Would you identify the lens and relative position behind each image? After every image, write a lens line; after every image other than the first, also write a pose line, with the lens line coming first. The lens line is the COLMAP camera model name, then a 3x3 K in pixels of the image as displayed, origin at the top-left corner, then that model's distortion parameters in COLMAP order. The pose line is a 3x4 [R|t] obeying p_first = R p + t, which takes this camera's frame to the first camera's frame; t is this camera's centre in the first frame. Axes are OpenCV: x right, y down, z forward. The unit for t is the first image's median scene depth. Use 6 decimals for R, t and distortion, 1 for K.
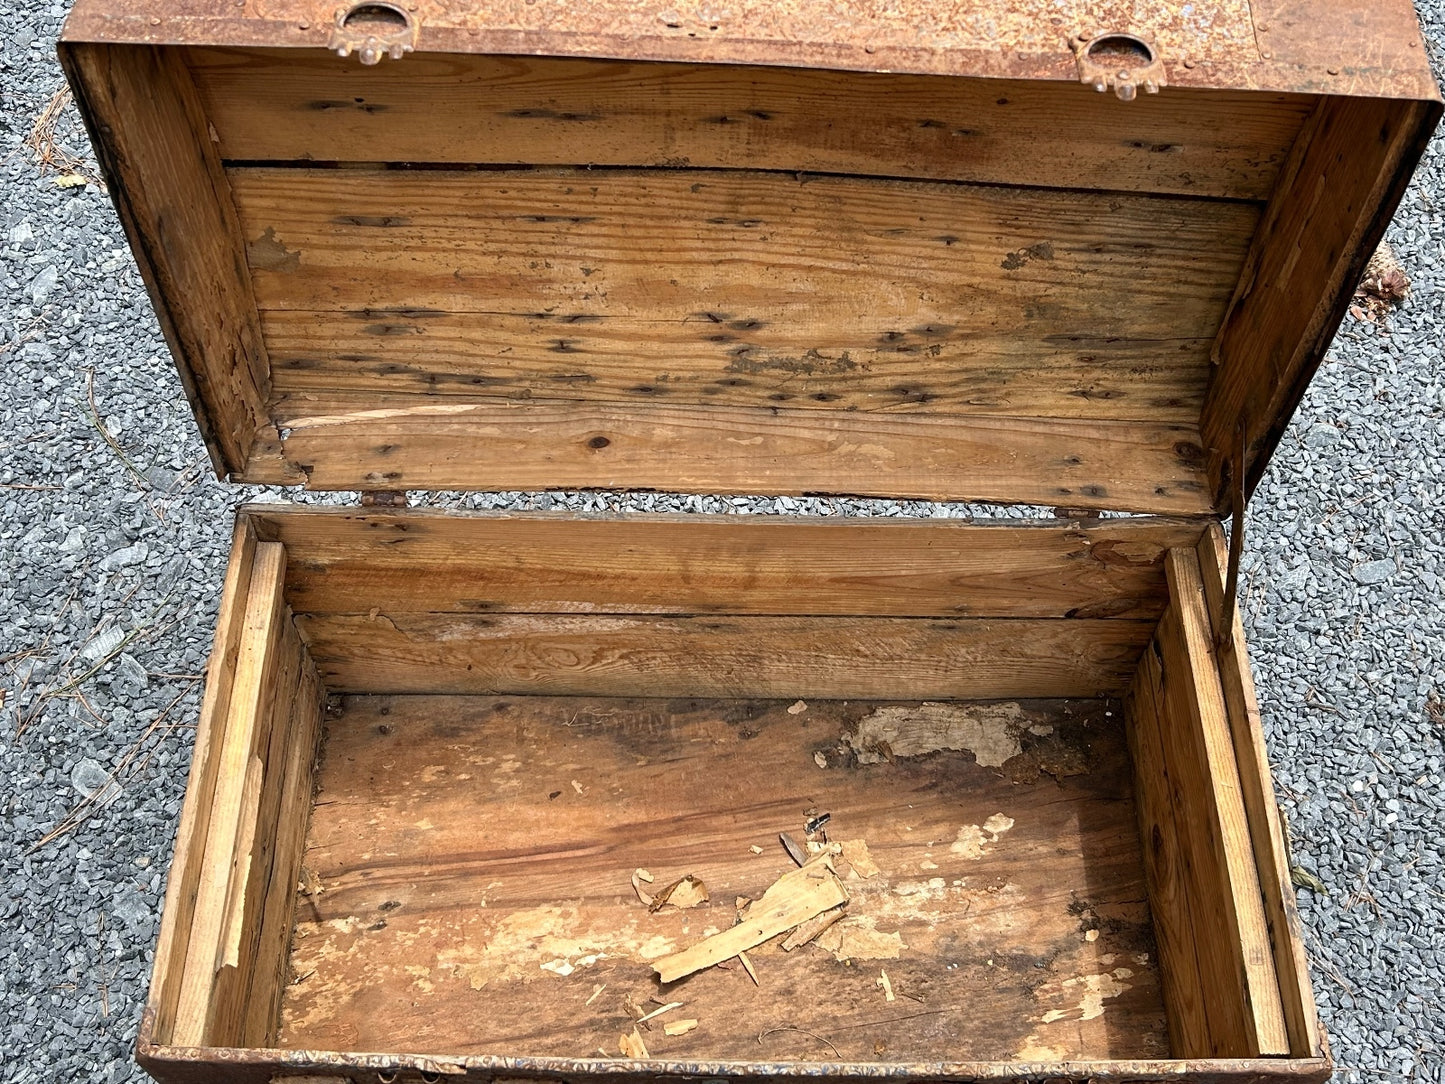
lens RADIAL K [[1602.9, 0, 697.0], [0, 1602.9, 514.1], [0, 0, 1]] dist [0.008586, 0.000000]
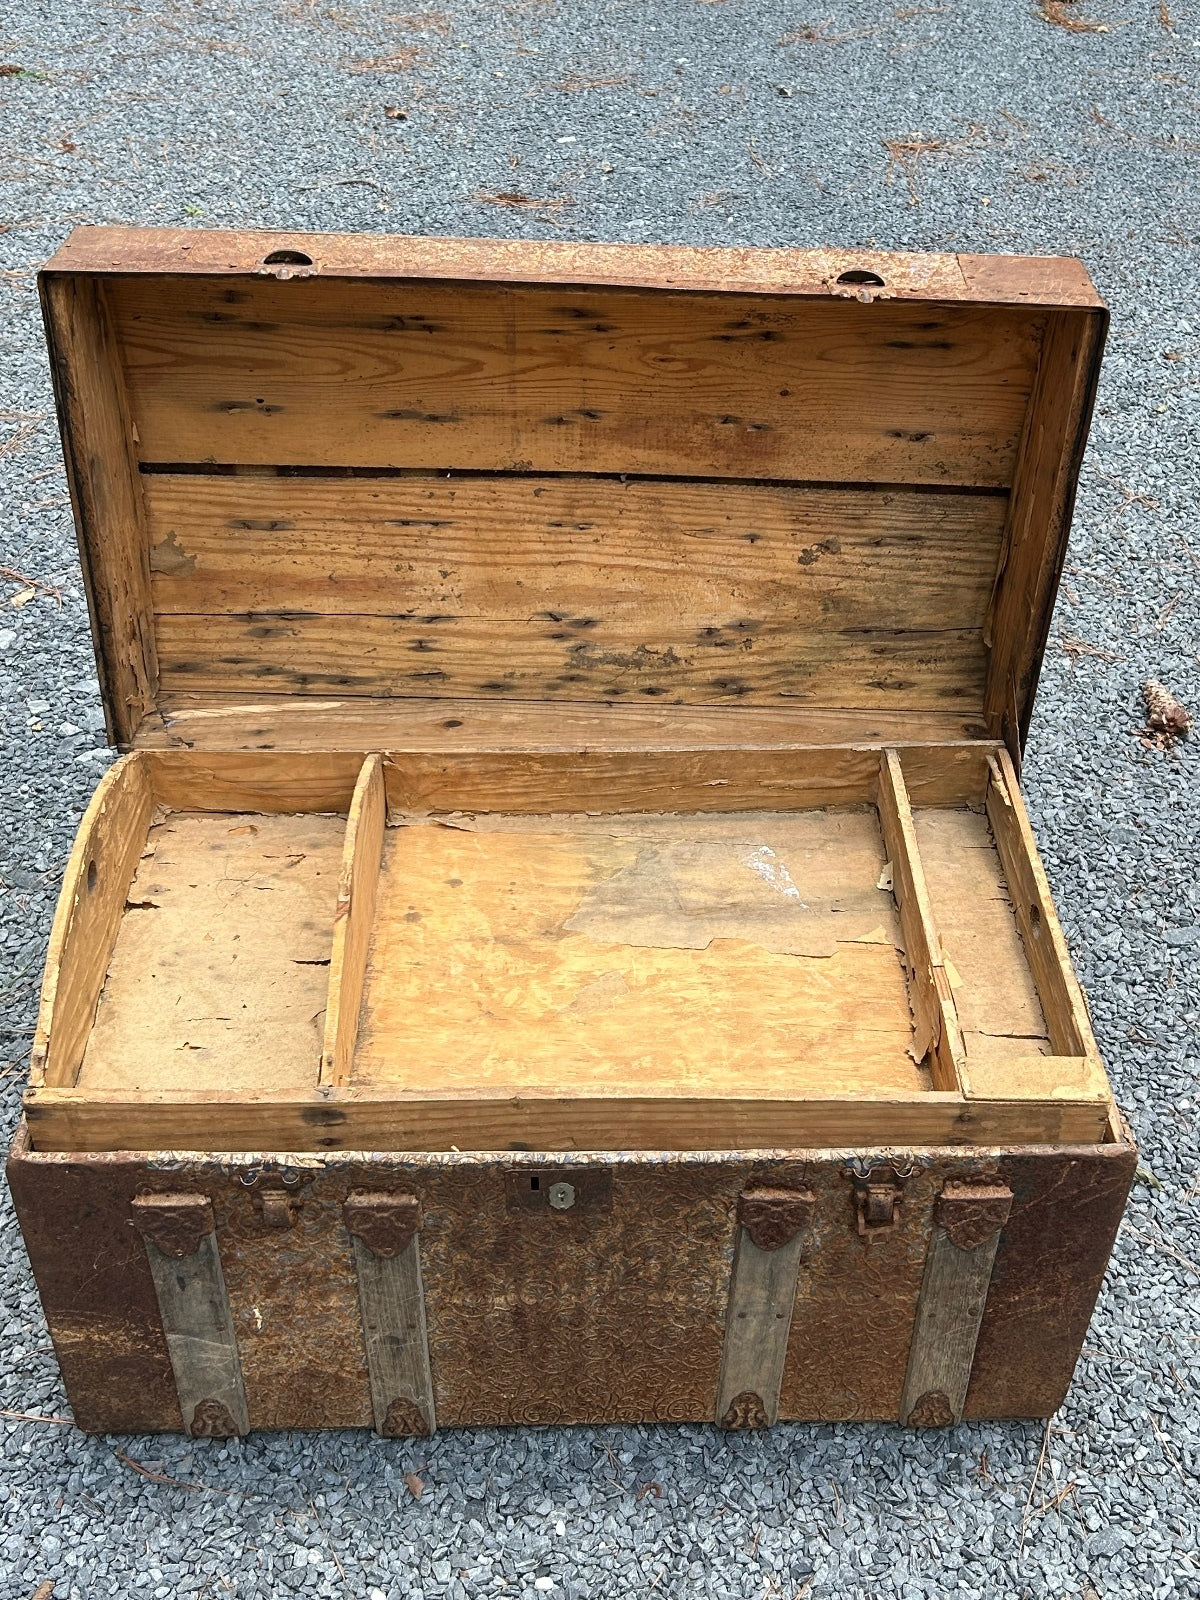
lens RADIAL K [[1774.9, 0, 604.3], [0, 1774.9, 765.9], [0, 0, 1]] dist [0.008586, 0.000000]
pose [[0.999262, -0.006912, 0.037774, -0.002171], [0.019474, 0.939012, -0.343332, 0.399856], [-0.033098, 0.343815, 0.938454, -0.151514]]
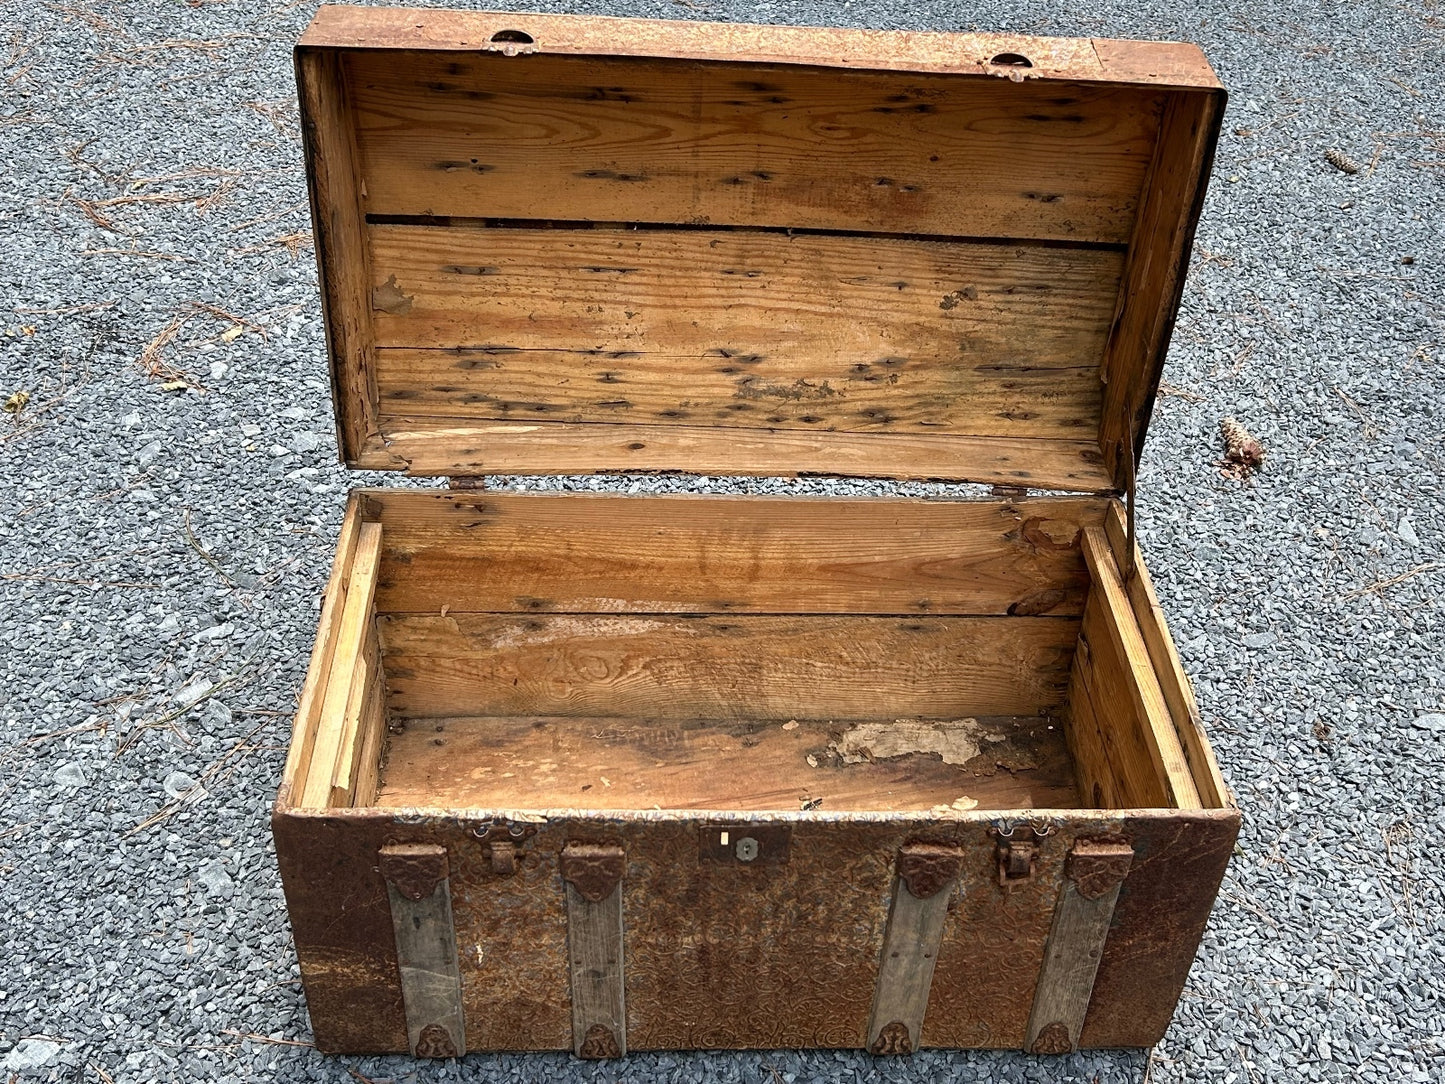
lens RADIAL K [[1602.9, 0, 707.0], [0, 1602.9, 535.3], [0, 0, 1]] dist [0.008586, 0.000000]
pose [[0.998952, 0.002760, 0.045683, -0.061597], [0.012096, 0.946760, -0.321712, 0.424923], [-0.044138, 0.321927, 0.945735, -0.186636]]
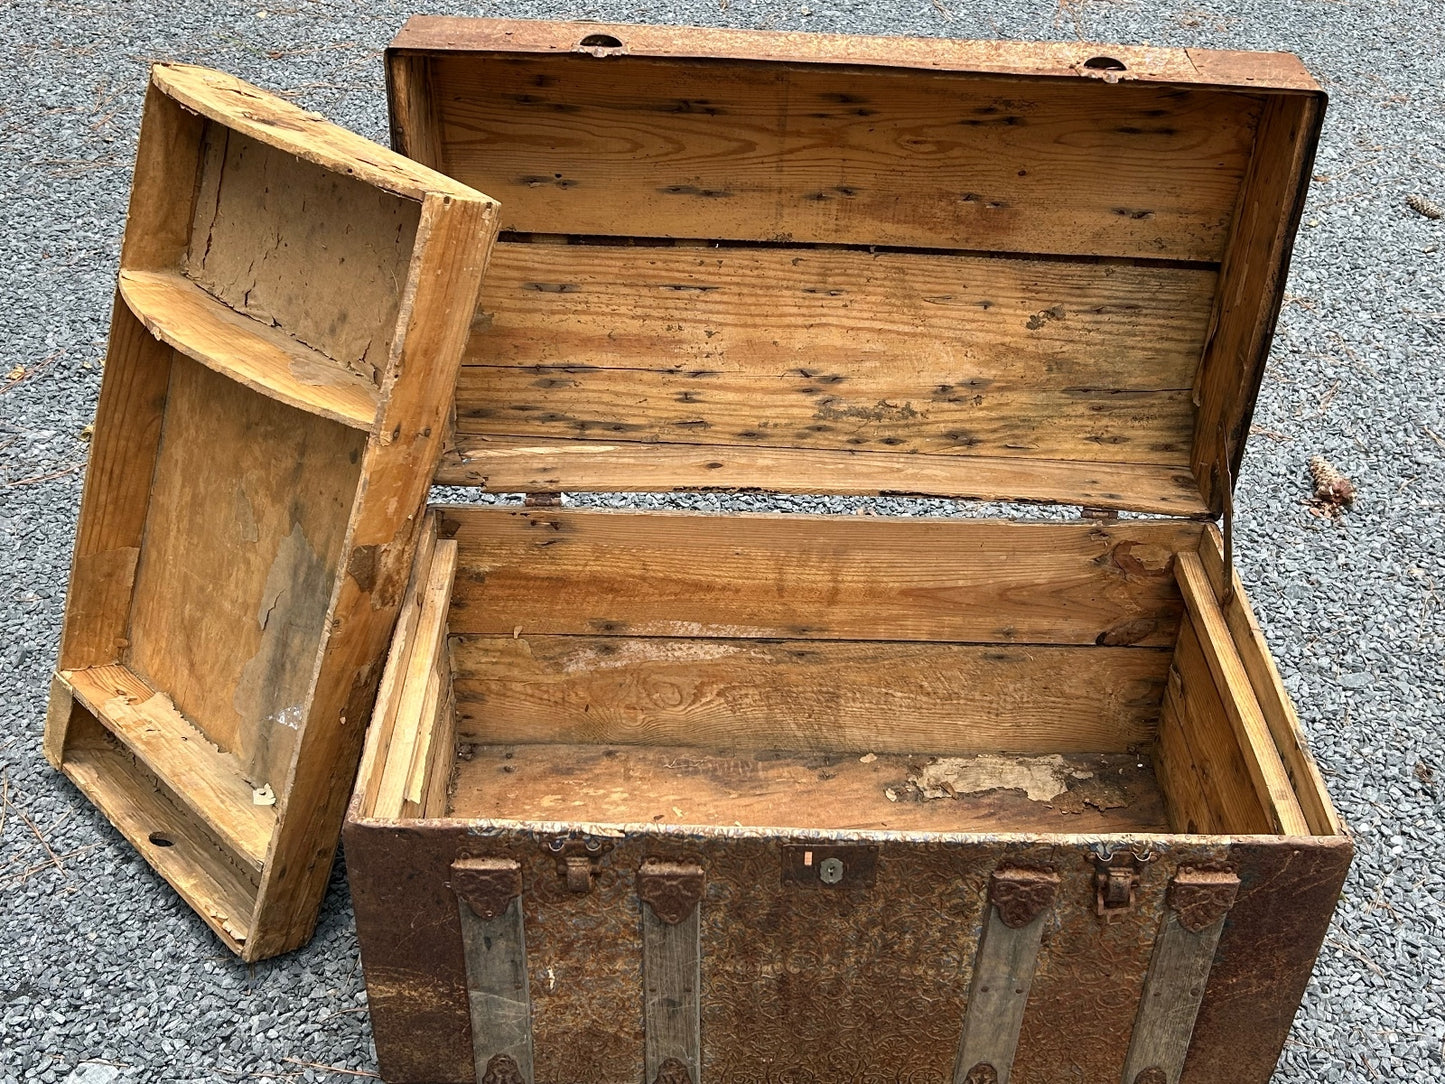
lens RADIAL K [[1602.9, 0, 702.0], [0, 1602.9, 521.3], [0, 0, 1]] dist [0.008586, 0.000000]
pose [[0.999873, 0.013907, 0.007740, -0.078345], [-0.010023, 0.927961, -0.372543, 0.453008], [-0.012363, 0.372419, 0.927983, -0.146942]]
